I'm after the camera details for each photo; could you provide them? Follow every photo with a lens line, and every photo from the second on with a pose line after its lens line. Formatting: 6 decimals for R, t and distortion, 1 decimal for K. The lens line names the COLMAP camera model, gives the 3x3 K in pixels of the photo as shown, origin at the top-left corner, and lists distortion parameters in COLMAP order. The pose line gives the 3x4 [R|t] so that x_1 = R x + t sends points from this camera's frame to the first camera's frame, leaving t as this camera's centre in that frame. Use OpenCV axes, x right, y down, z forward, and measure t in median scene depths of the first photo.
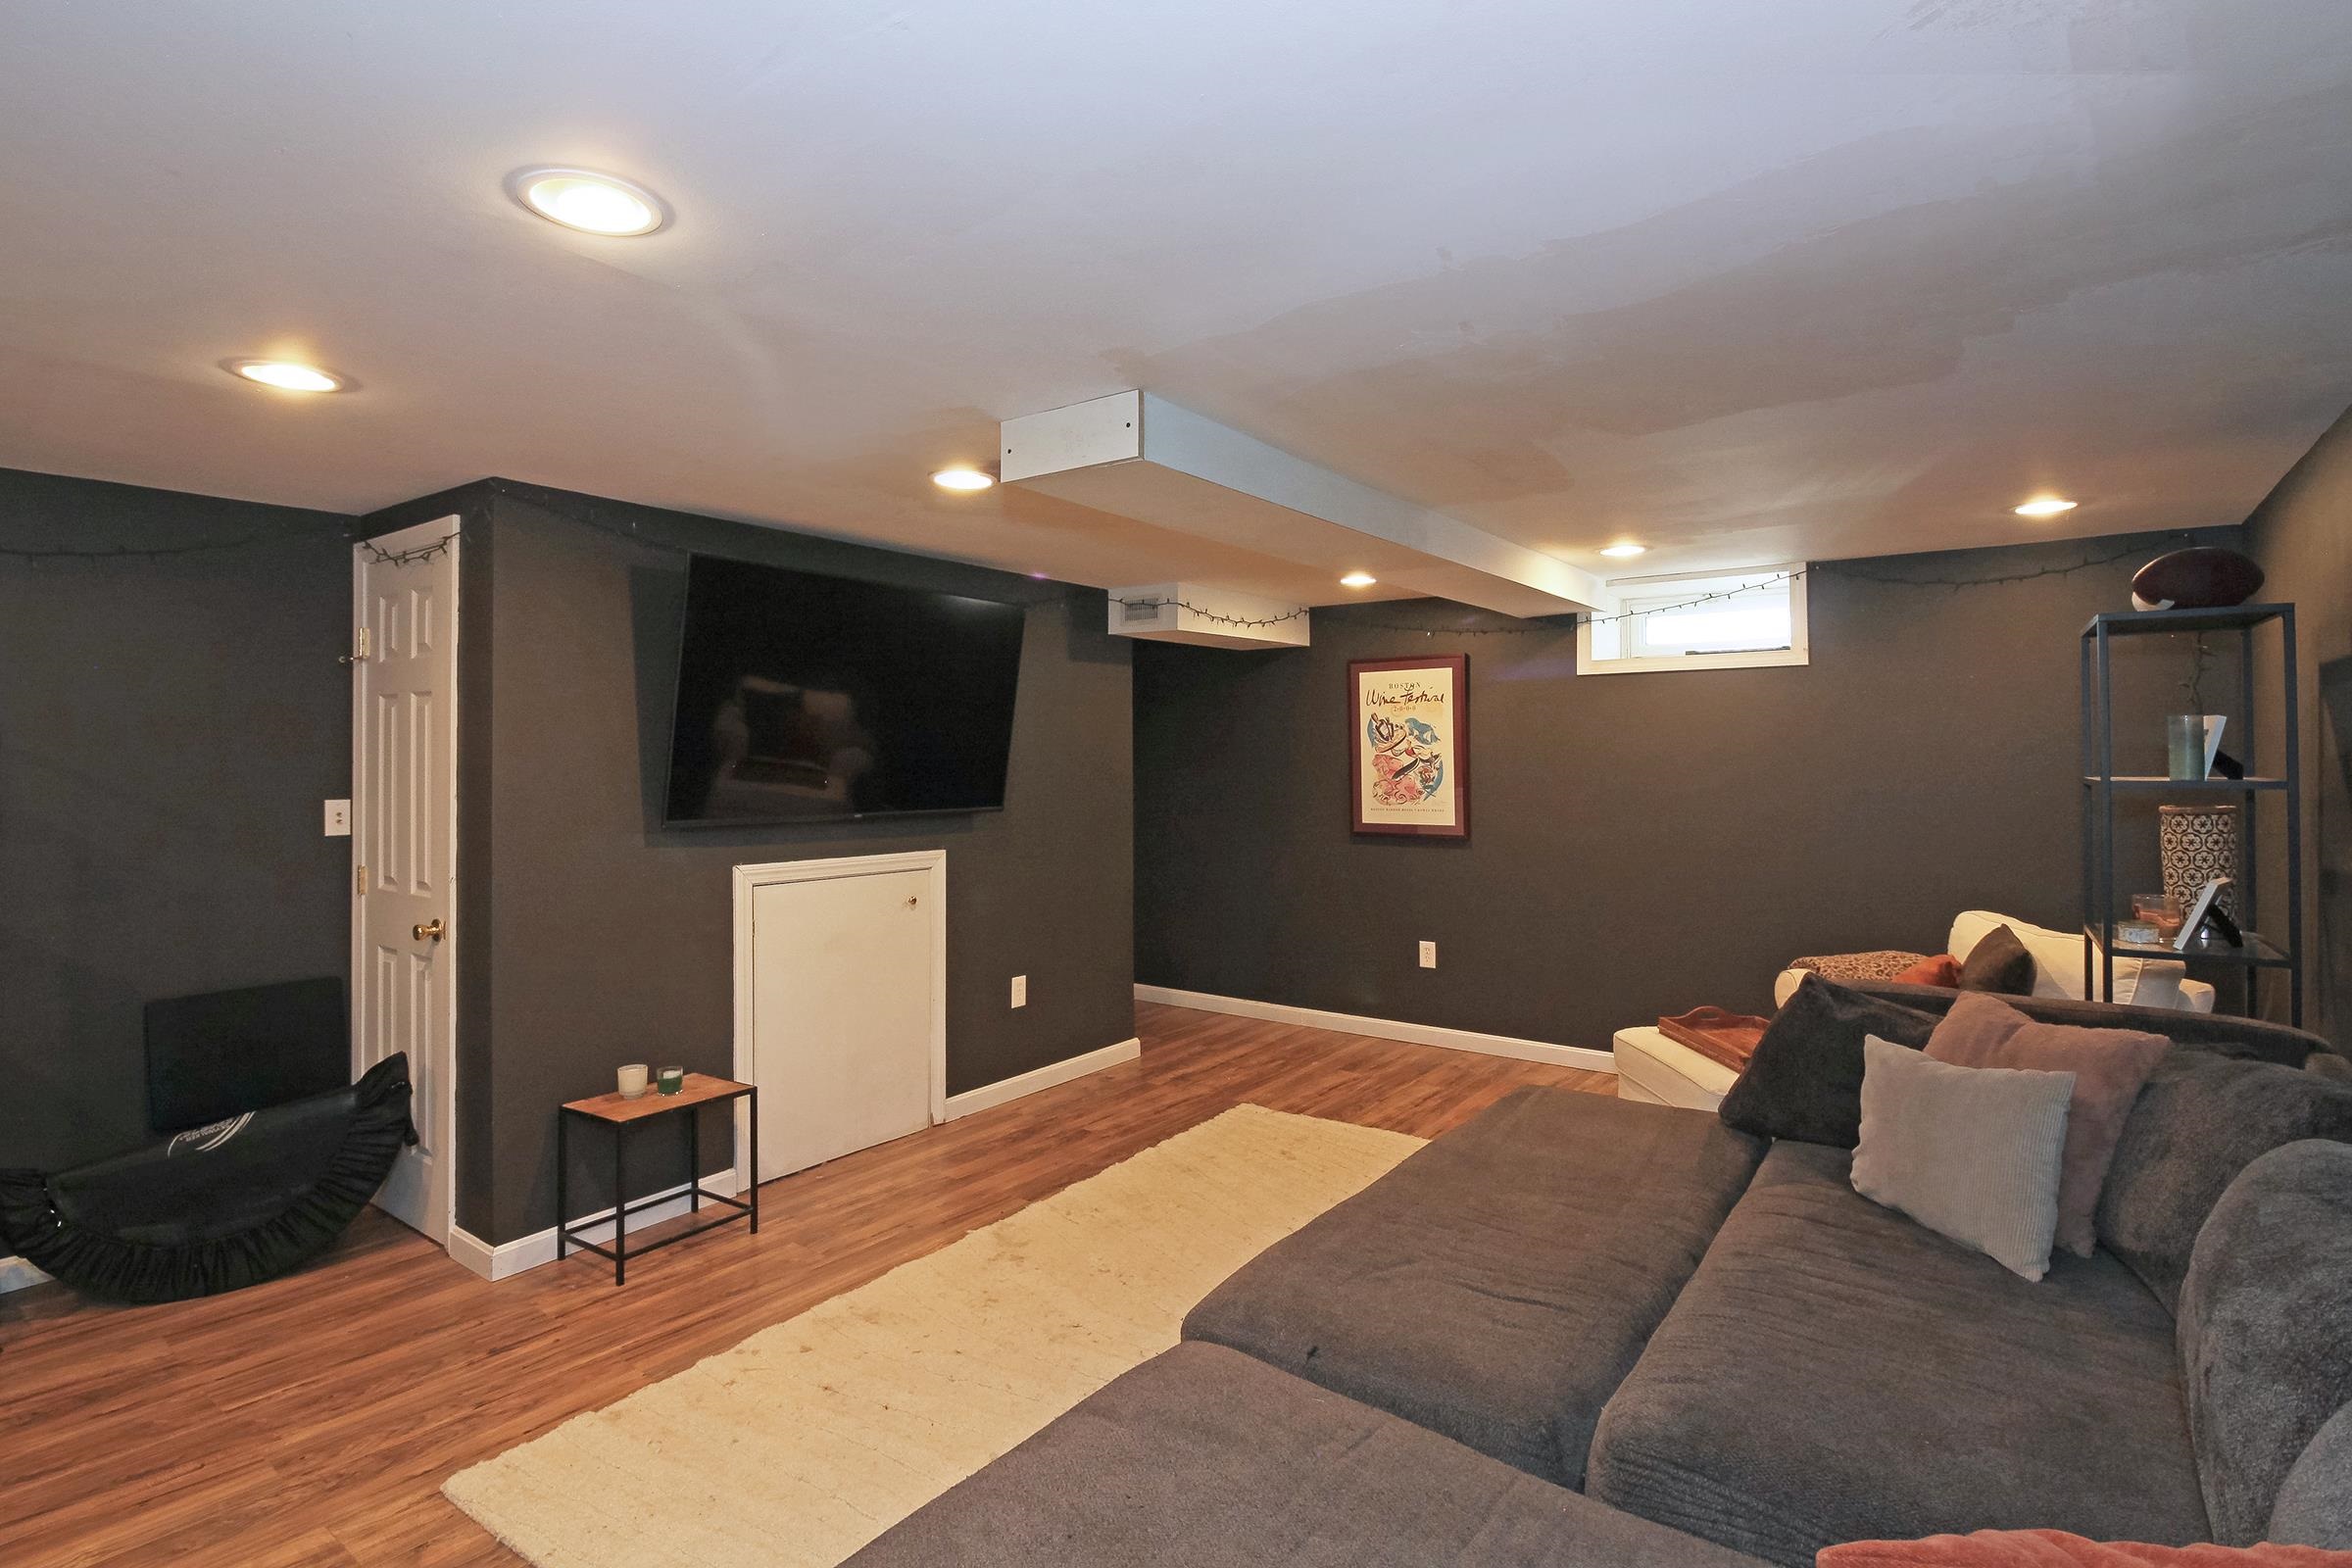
lens RADIAL K [[1168.8, 0, 1176.0], [0, 1168.8, 784.0], [0, 0, 1]] dist [-0.023543, -0.000475]
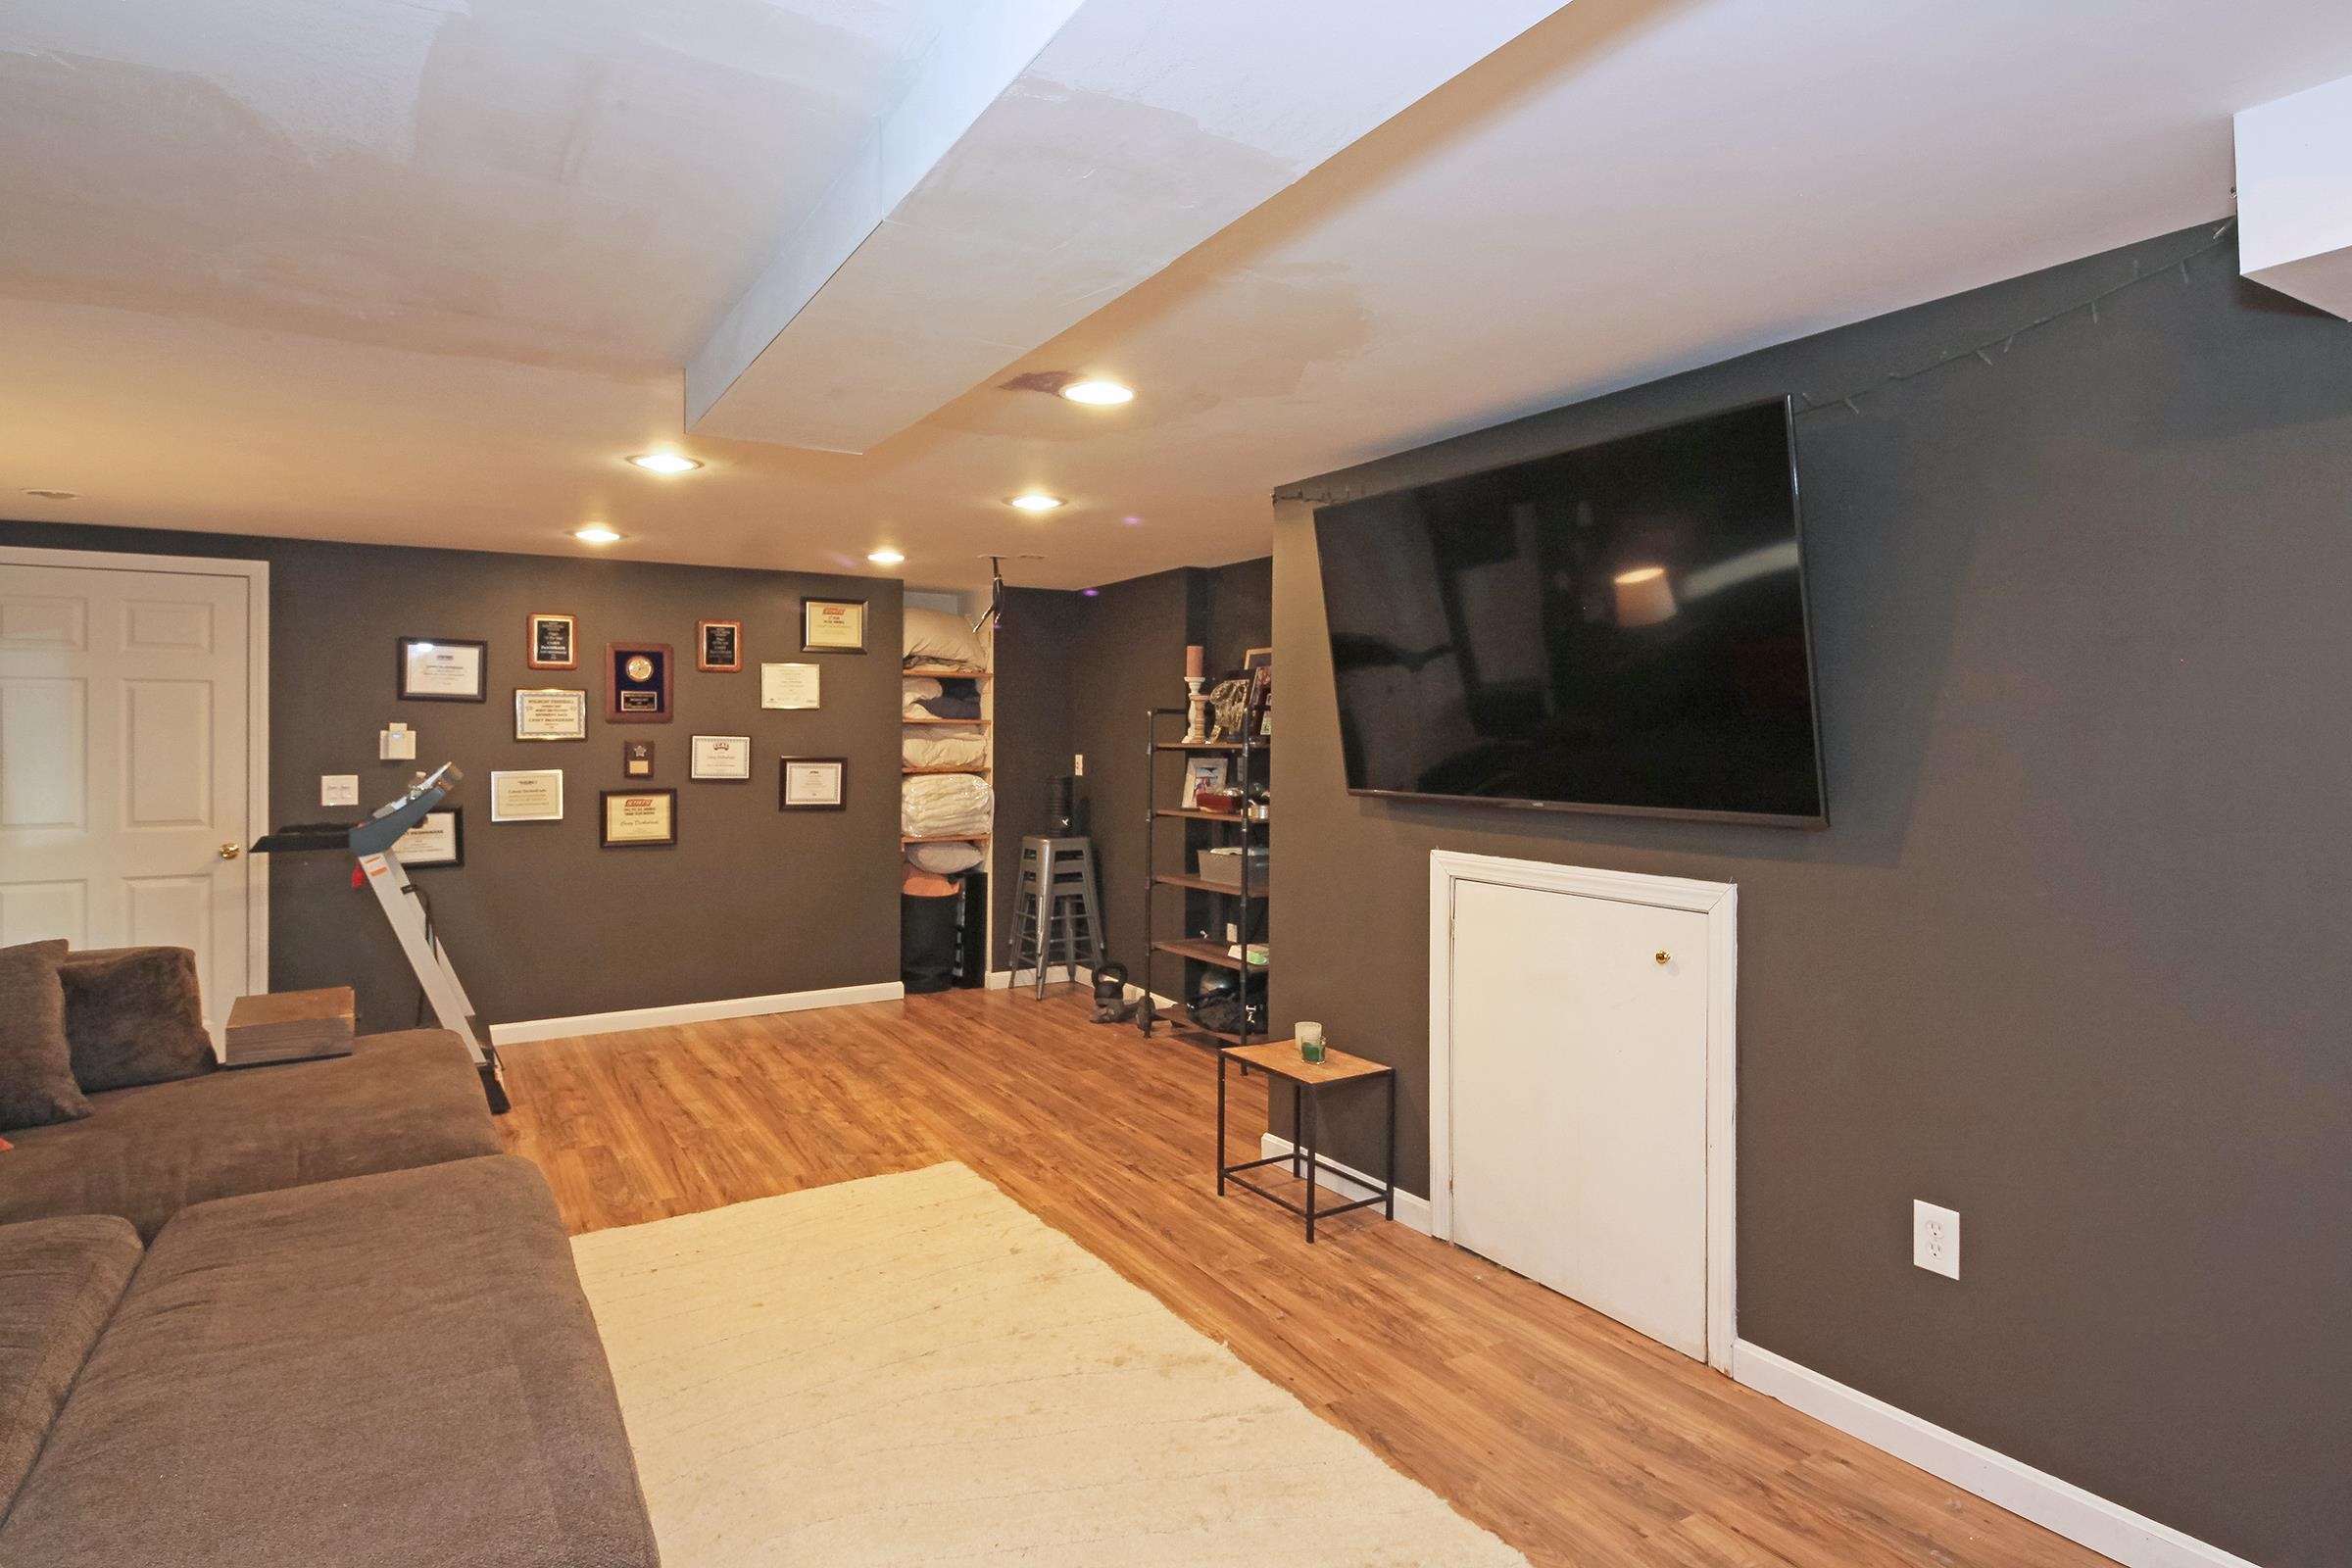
lens RADIAL K [[1255.5, 0, 1180.7], [0, 1255.5, 731.7], [0, 0, 1]] dist [0.000701, -0.000484]
pose [[-0.384331, -0.002847, -0.923191, 0.623790], [-0.017054, 0.999847, 0.004016, -0.019849], [0.923038, 0.017287, -0.384321, 1.344899]]
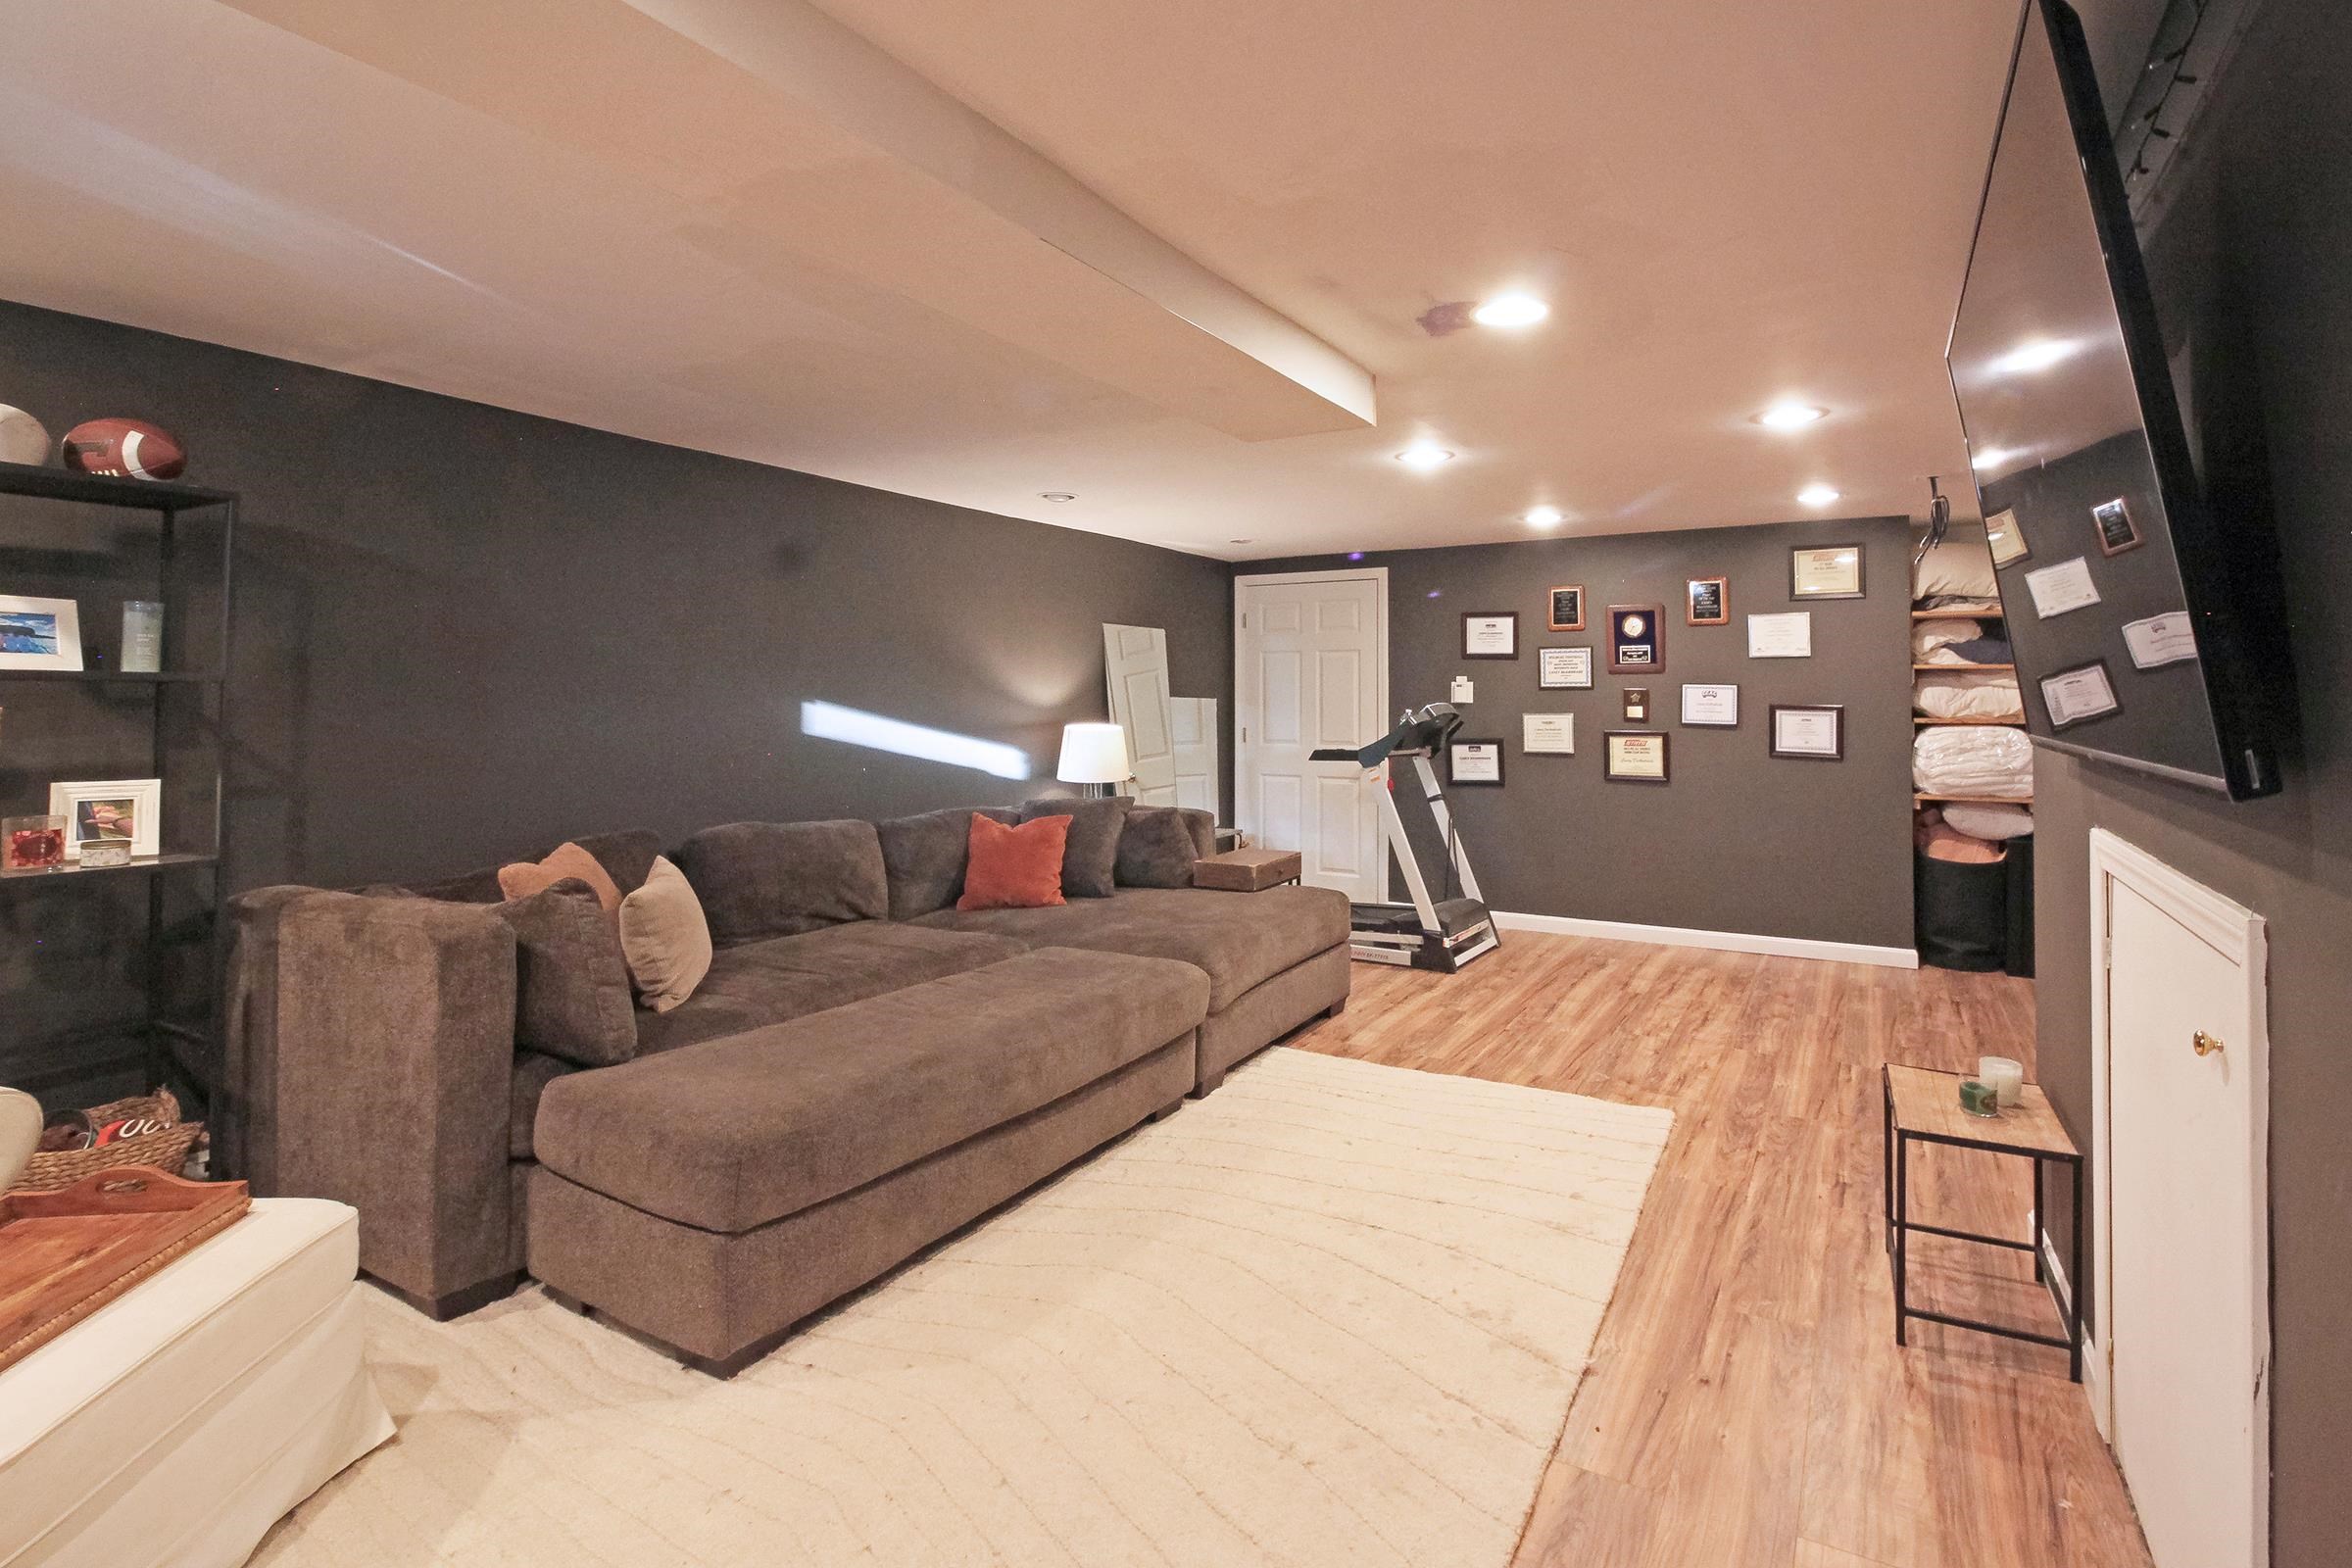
lens RADIAL K [[1112.9, 0, 1265.4], [0, 1112.9, 682.2], [0, 0, 1]] dist [0.000399, -0.000038]
pose [[-0.991992, -0.001616, -0.126289, 0.093535], [-0.002241, 0.999986, 0.004809, -0.004808], [0.126279, 0.005054, -0.991982, 1.680807]]
